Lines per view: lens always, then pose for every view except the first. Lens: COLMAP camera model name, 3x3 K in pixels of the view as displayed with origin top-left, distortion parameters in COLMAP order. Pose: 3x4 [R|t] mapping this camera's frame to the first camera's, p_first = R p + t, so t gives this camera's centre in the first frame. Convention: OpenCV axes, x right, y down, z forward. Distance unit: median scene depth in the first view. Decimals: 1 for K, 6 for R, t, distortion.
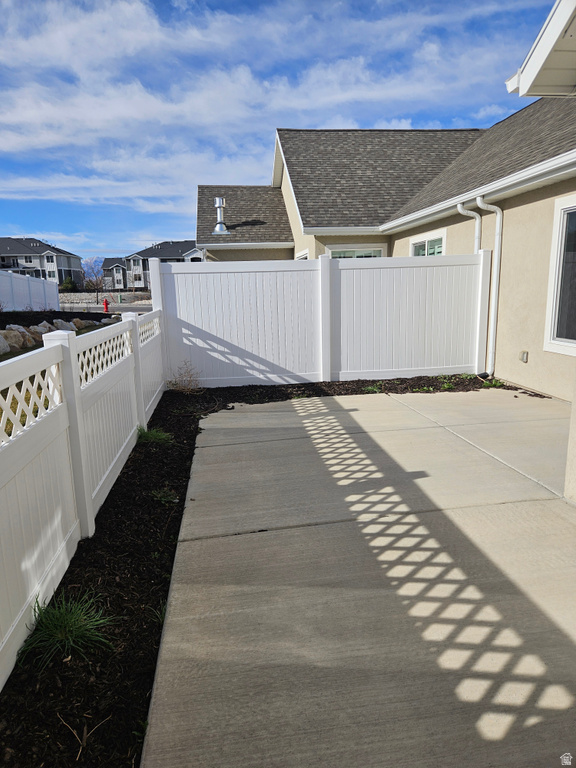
lens RADIAL K [[509.5, 0, 285.8], [0, 509.5, 382.8], [0, 0, 1]] dist [0.032522, -0.030143]
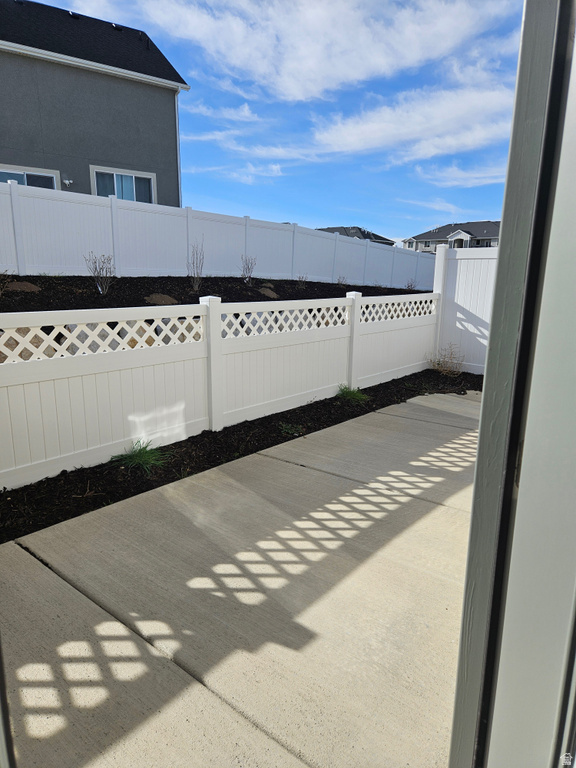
lens RADIAL K [[509.5, 0, 290.2], [0, 509.5, 382.7], [0, 0, 1]] dist [0.032522, -0.030143]
pose [[0.690054, 0.201037, -0.695277, 0.758528], [-0.177321, 0.978331, 0.106893, -0.041578], [0.701700, 0.049525, 0.710749, 0.065447]]
